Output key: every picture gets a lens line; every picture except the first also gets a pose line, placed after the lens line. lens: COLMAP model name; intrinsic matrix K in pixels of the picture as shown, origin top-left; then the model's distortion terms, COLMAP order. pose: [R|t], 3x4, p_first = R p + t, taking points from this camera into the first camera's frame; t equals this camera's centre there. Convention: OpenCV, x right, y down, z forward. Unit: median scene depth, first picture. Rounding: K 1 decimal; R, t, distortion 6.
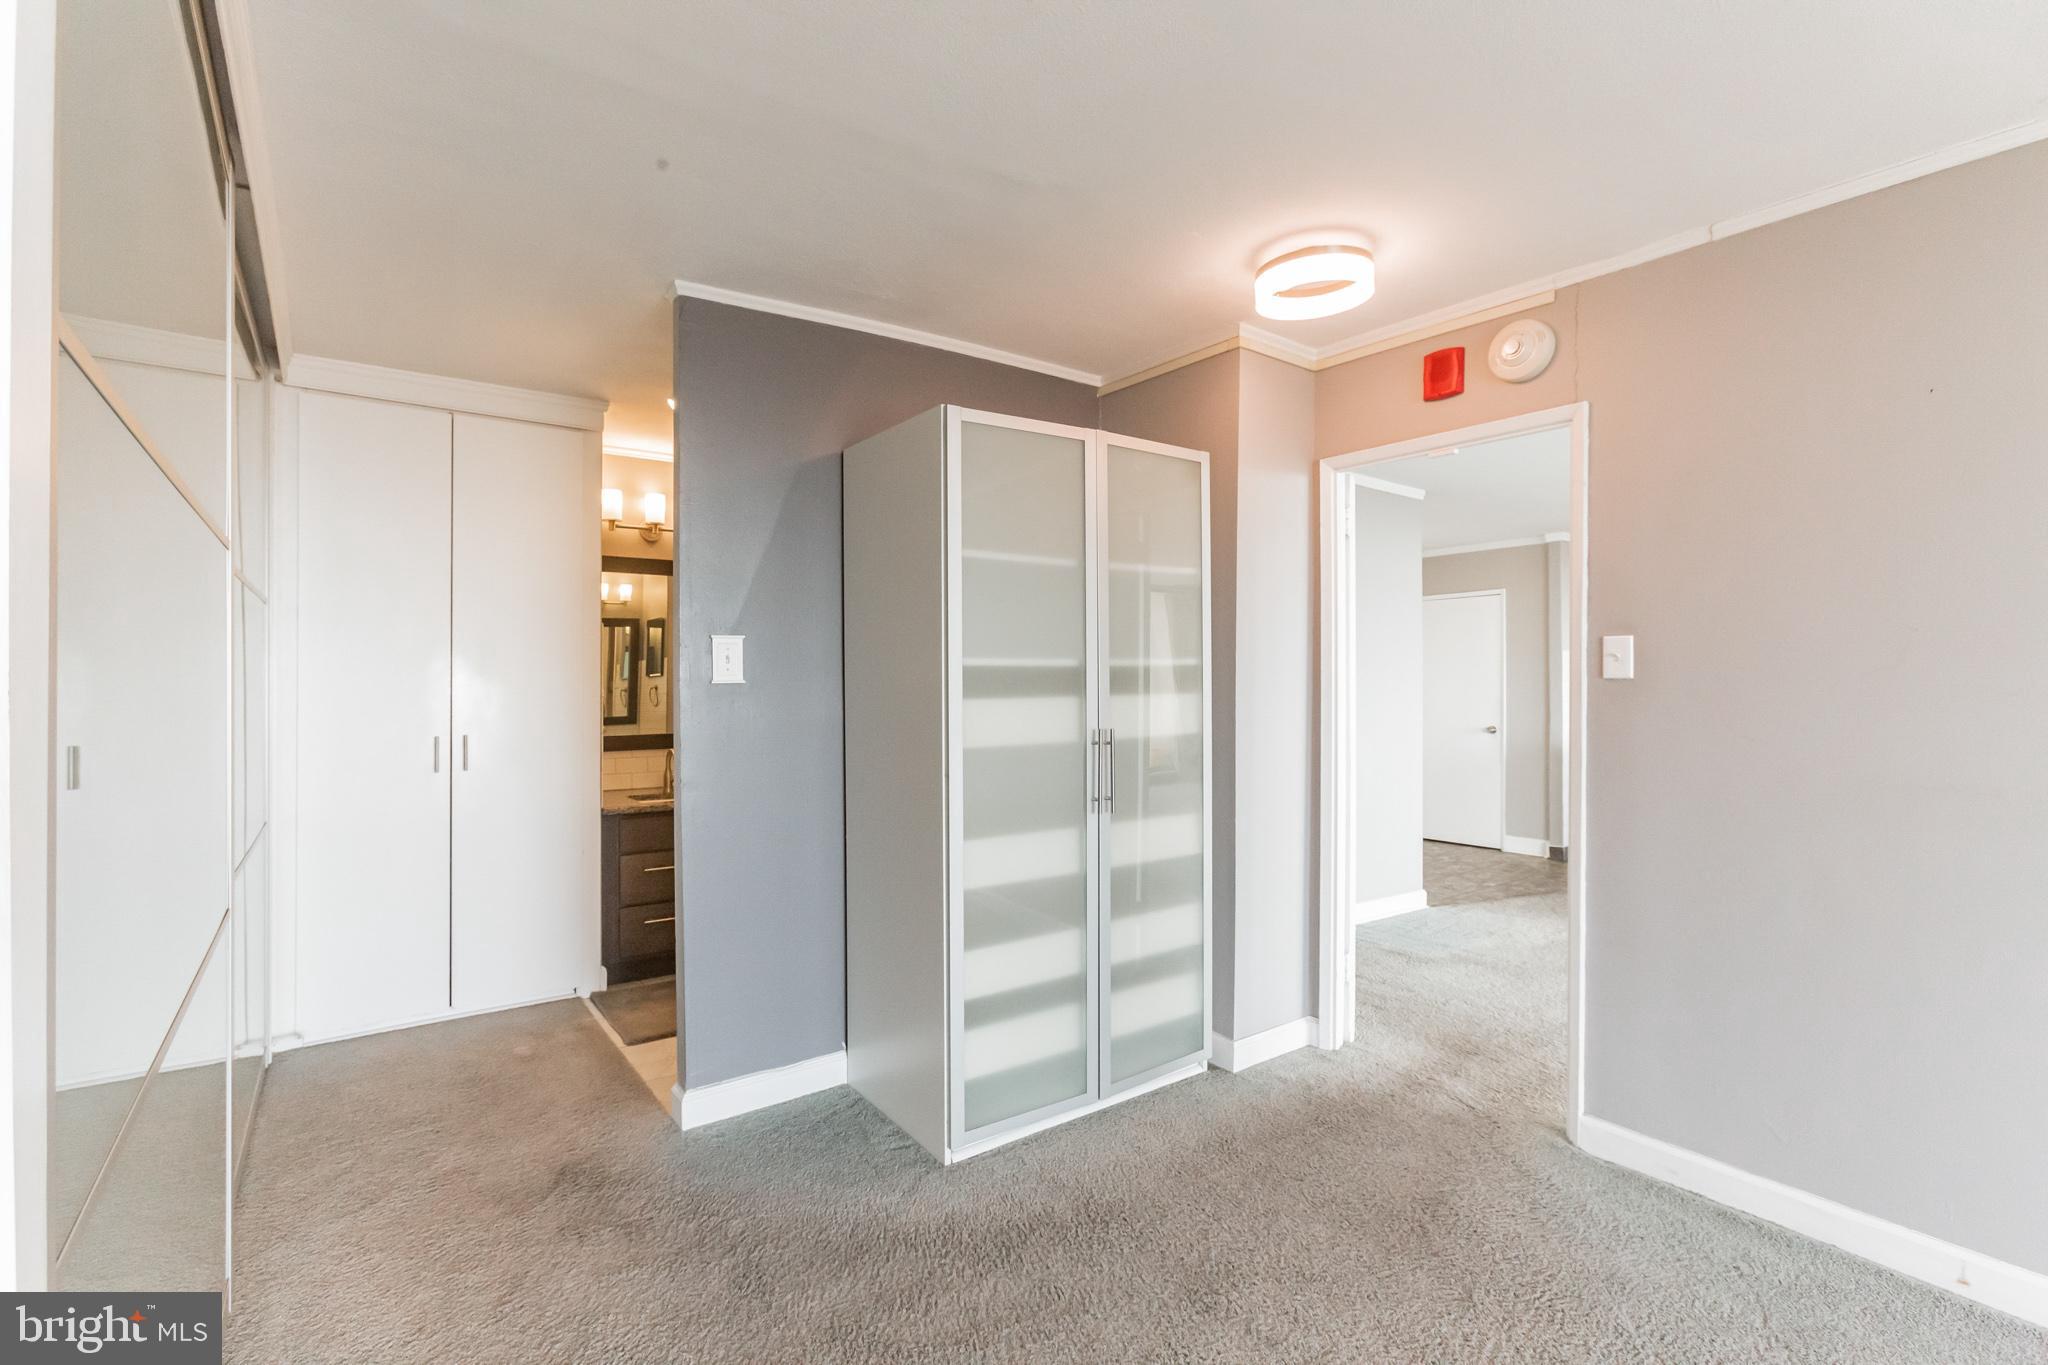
lens RADIAL K [[920.7, 0, 1025.4], [0, 920.7, 674.1], [0, 0, 1]] dist [0.000957, 0.000471]
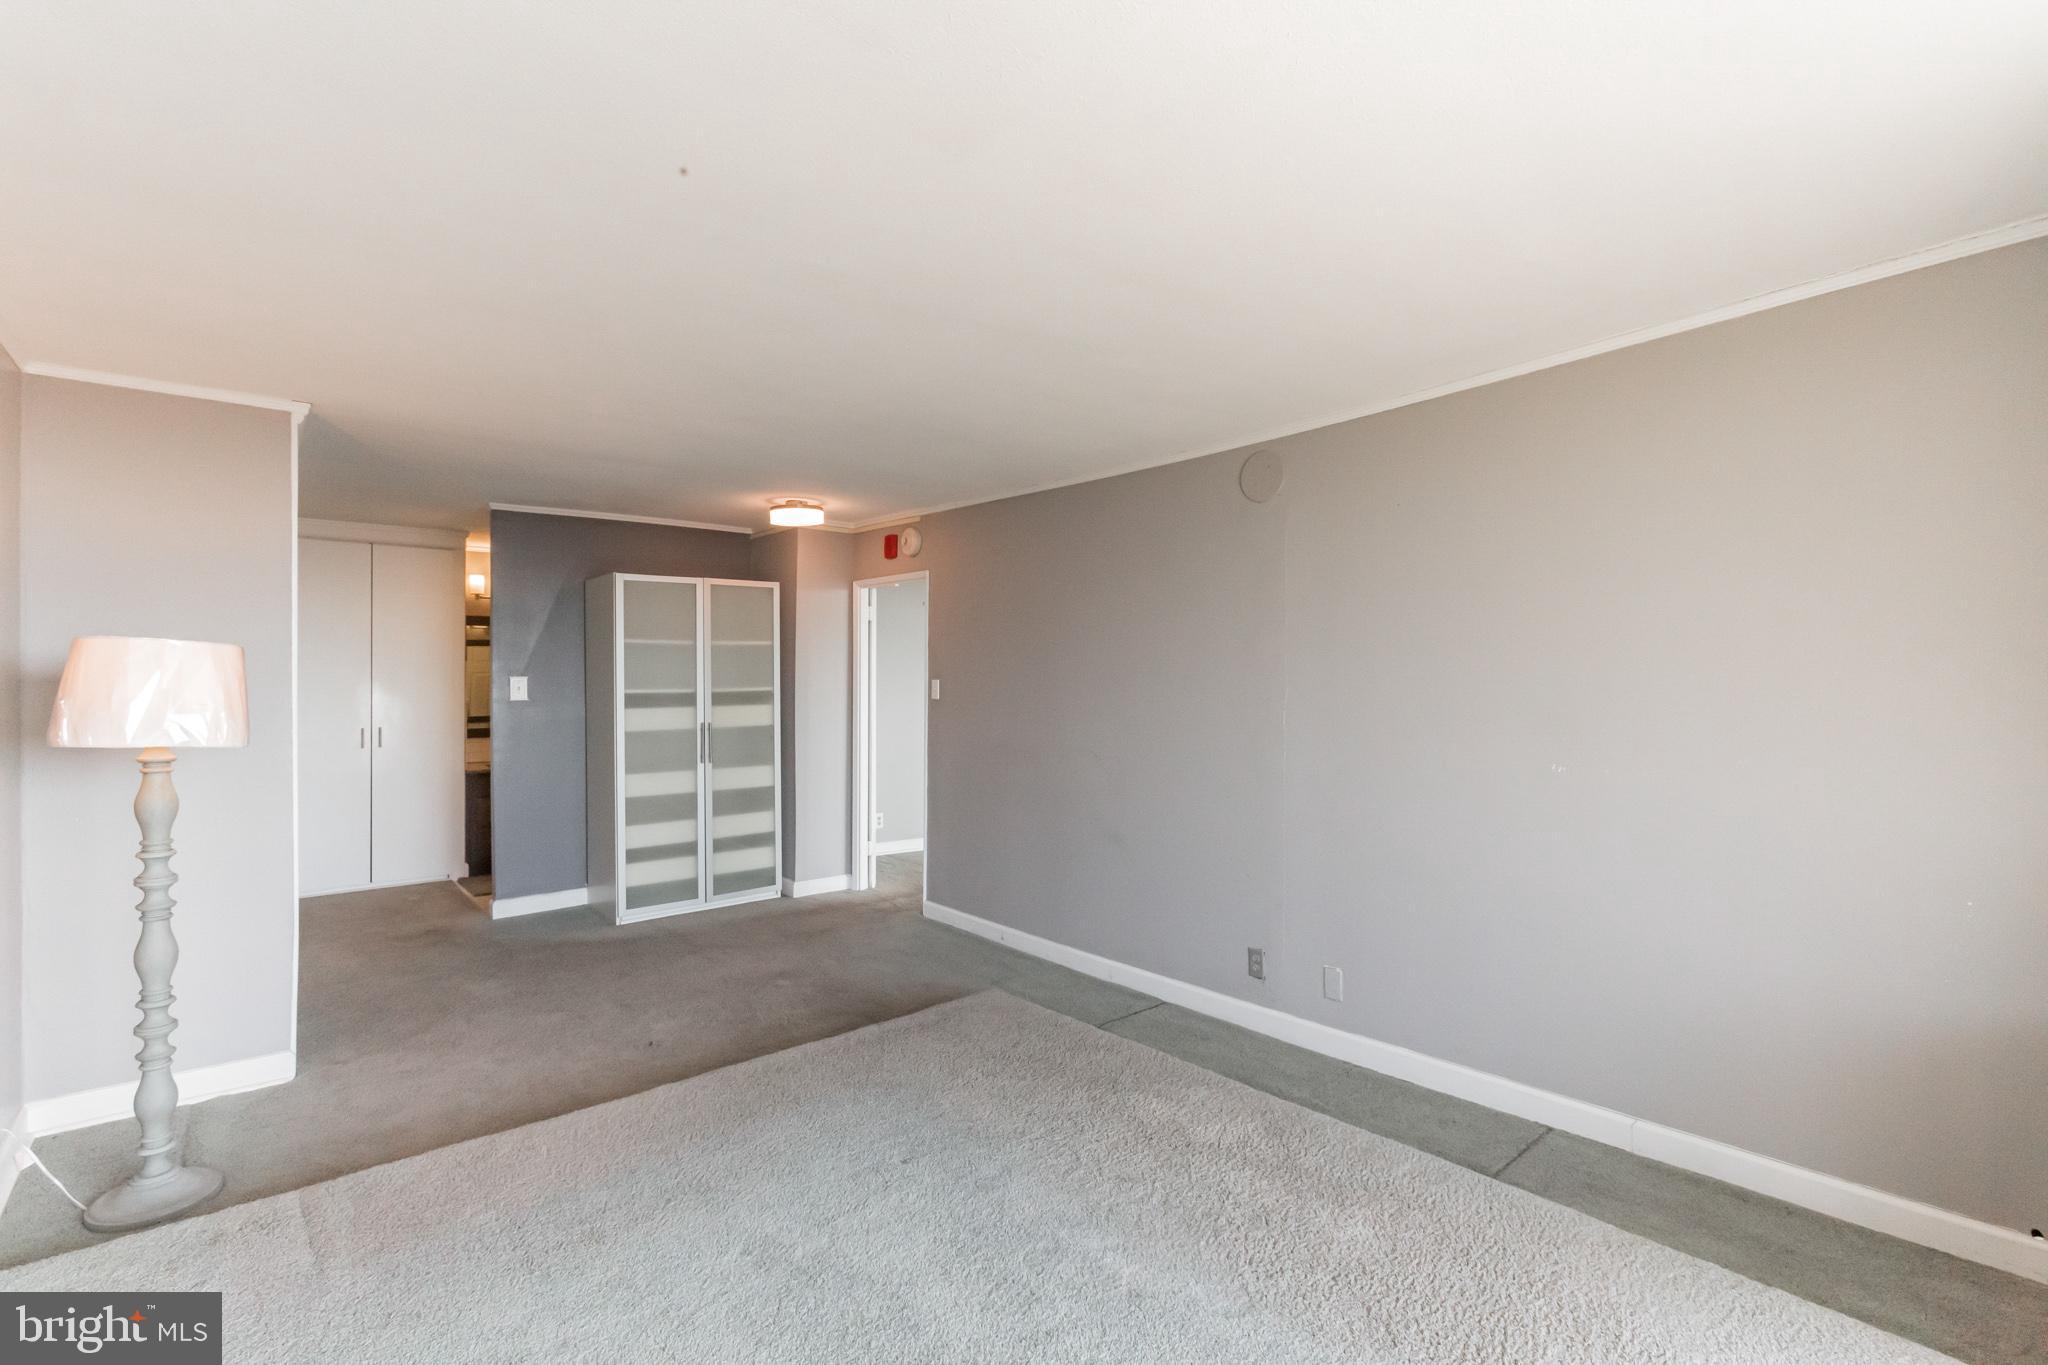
lens RADIAL K [[908.9, 0, 1021.5], [0, 908.9, 687.8], [0, 0, 1]] dist [0.033488, 0.000250]
pose [[0.998284, 0.001250, 0.058546, 0.629603], [-0.001997, 0.999917, 0.012714, -0.043462], [-0.058525, -0.012809, 0.998204, -1.023370]]
